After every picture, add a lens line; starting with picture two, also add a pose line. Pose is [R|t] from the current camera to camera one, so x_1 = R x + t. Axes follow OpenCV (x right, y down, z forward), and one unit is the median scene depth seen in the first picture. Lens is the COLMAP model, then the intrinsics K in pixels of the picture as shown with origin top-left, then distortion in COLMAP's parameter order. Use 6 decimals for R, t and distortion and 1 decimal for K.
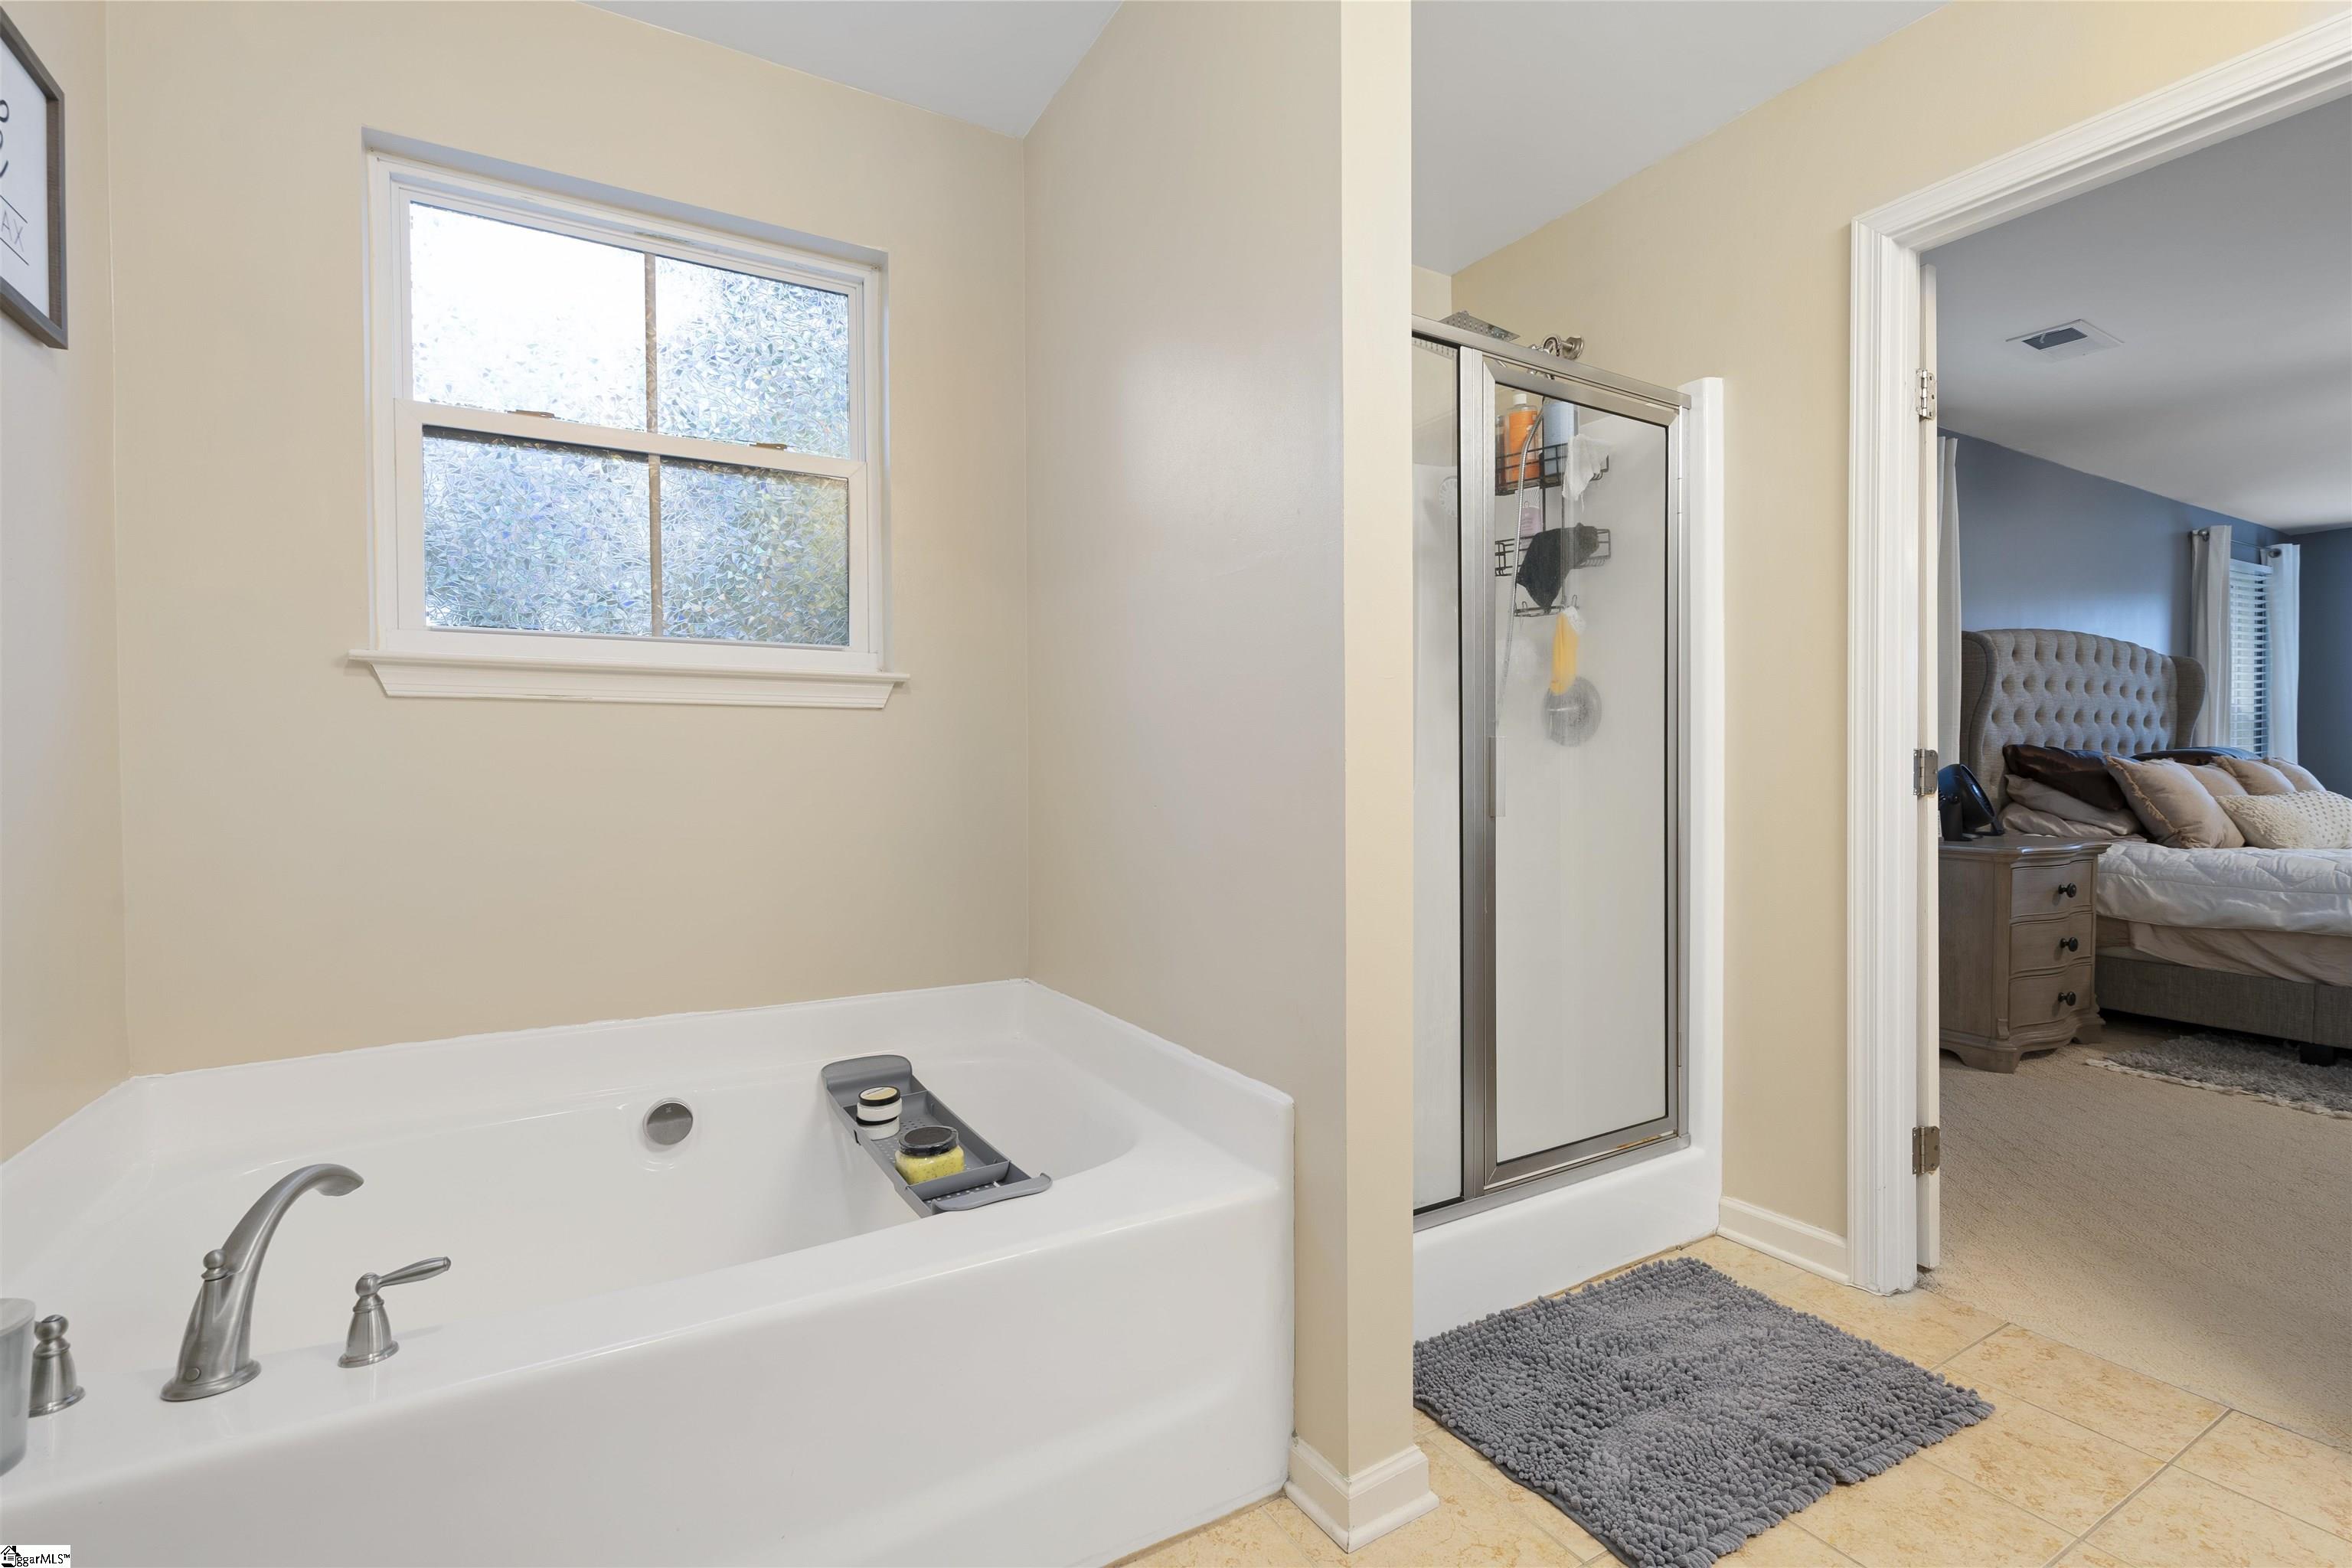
lens RADIAL K [[1071.1, 0, 1180.9], [0, 1071.1, 780.2], [0, 0, 1]] dist [-0.001403, 0.000144]
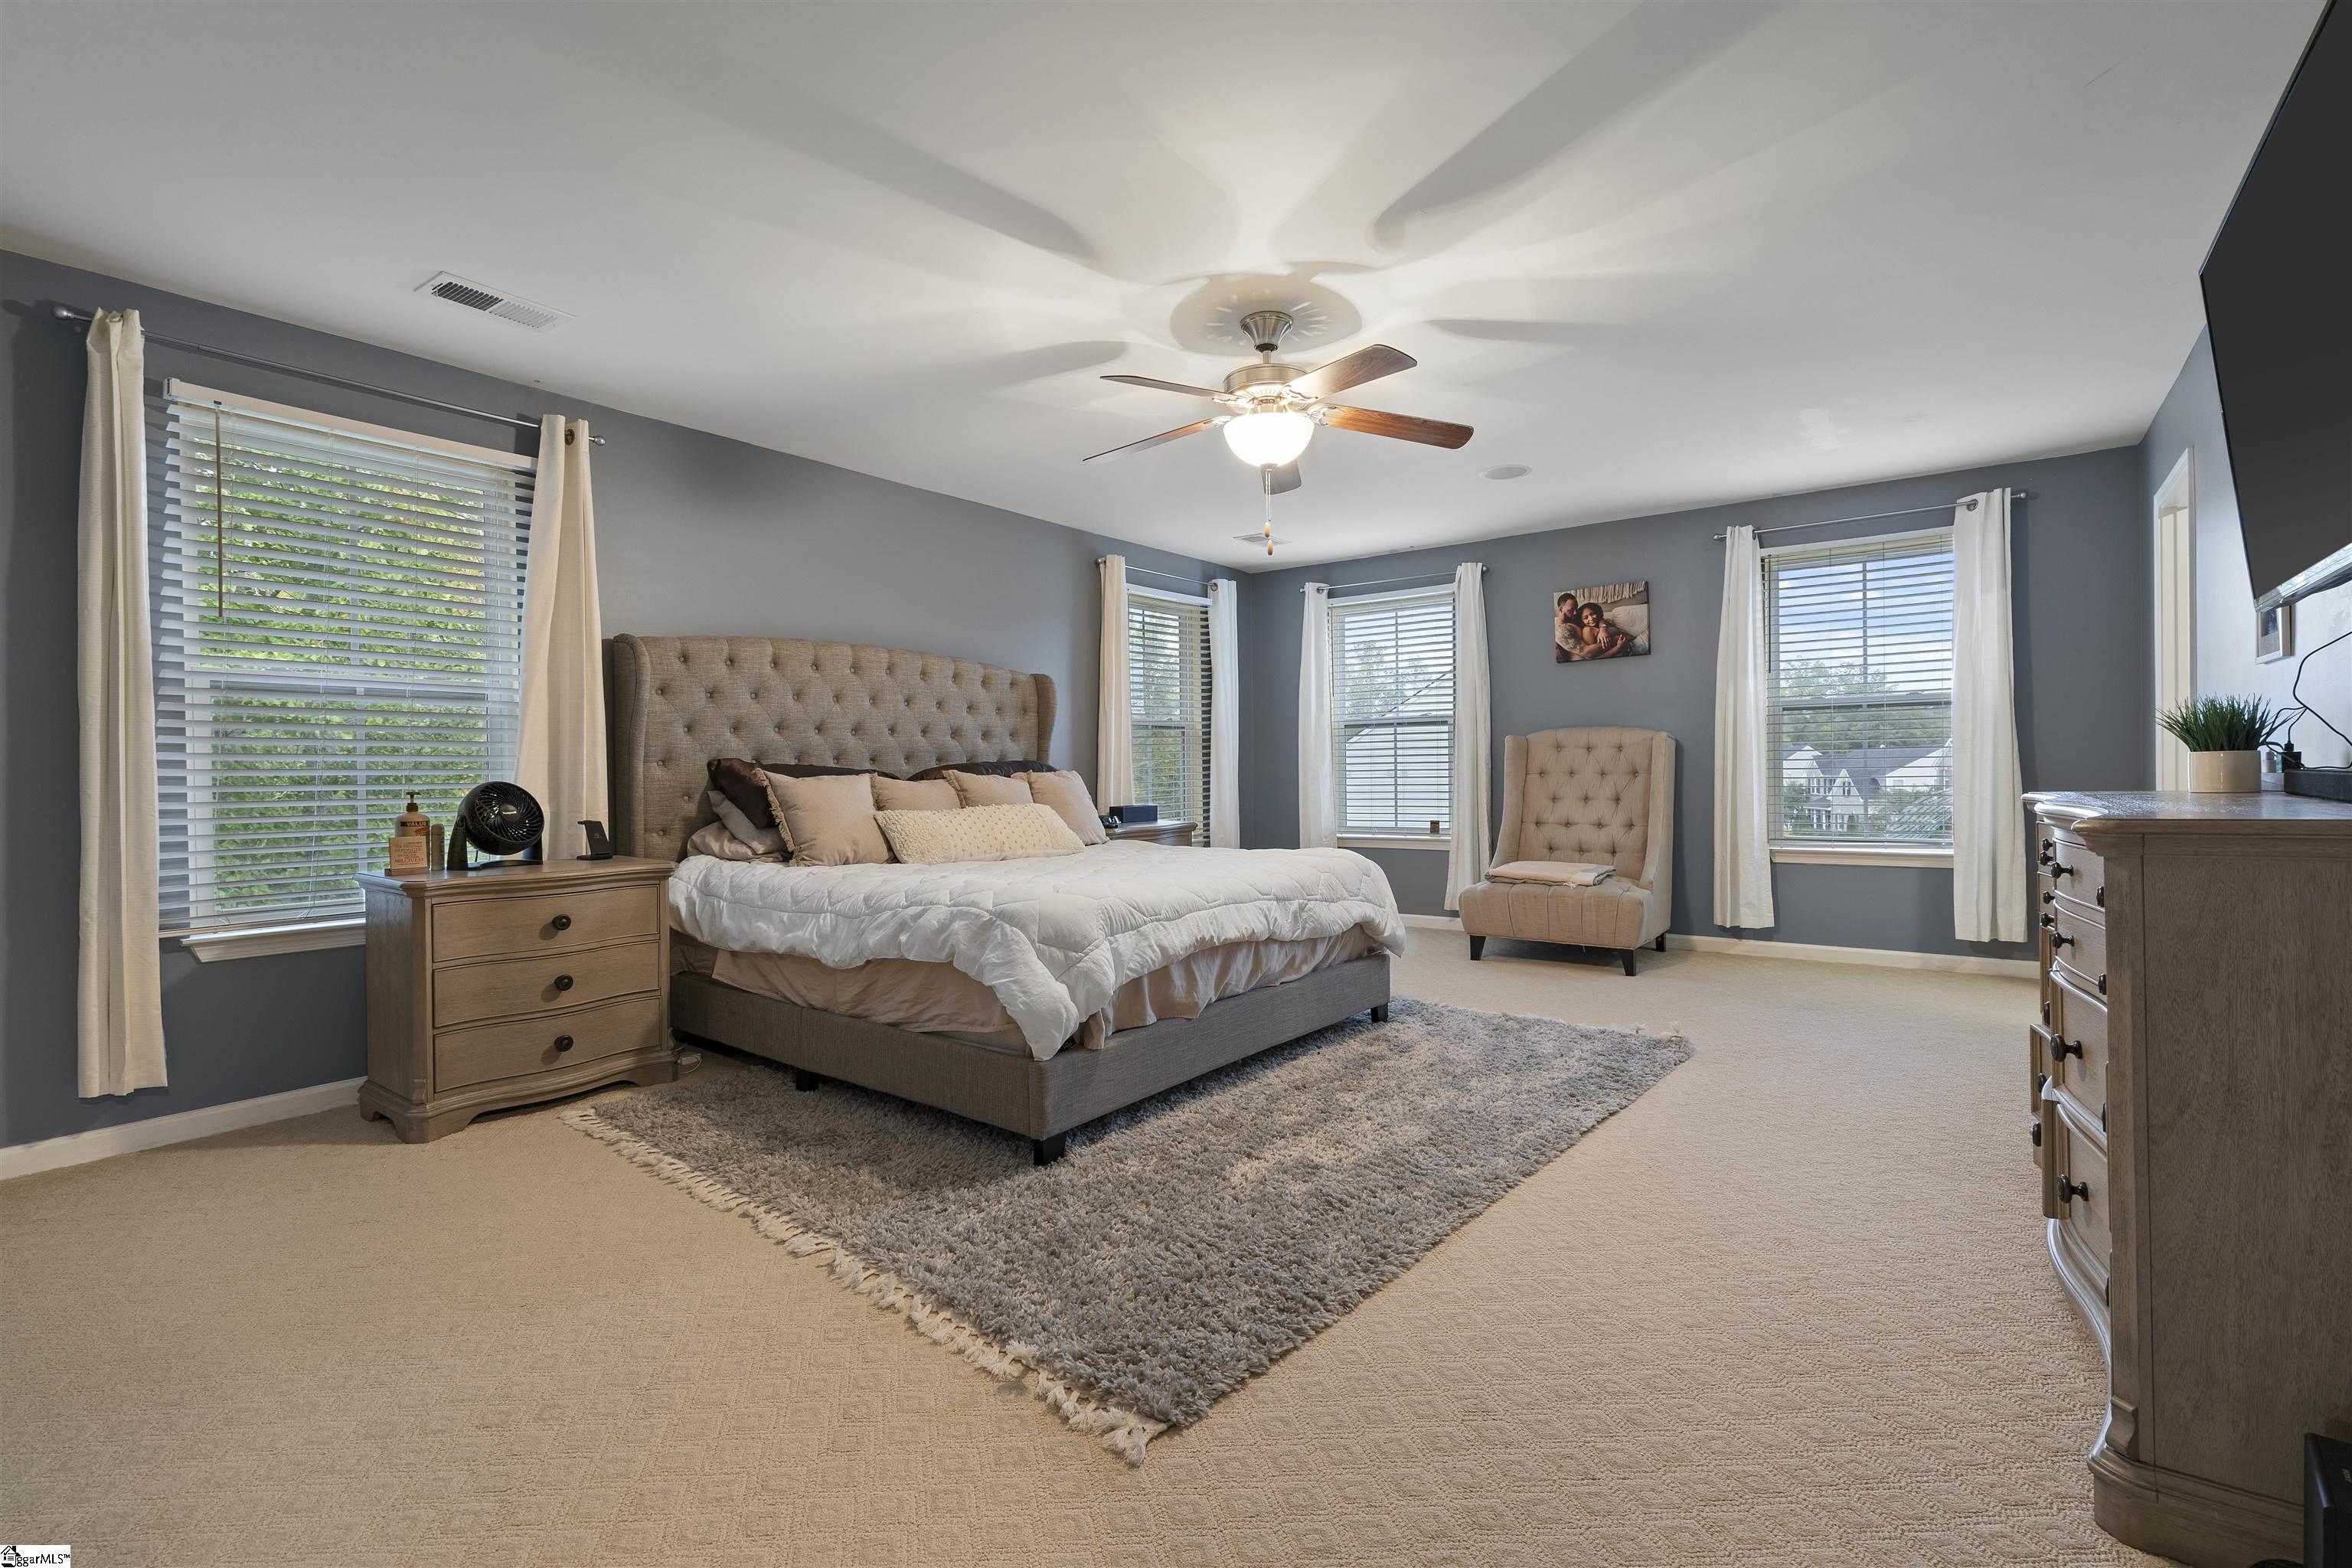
lens RADIAL K [[1071.1, 0, 1176.3], [0, 1071.1, 779.9], [0, 0, 1]] dist [-0.001403, 0.000144]
pose [[0.924442, -0.003483, 0.381307, 0.850118], [0.006502, 0.999957, -0.006629, -0.005953], [-0.381267, 0.008608, 0.924425, -0.023344]]
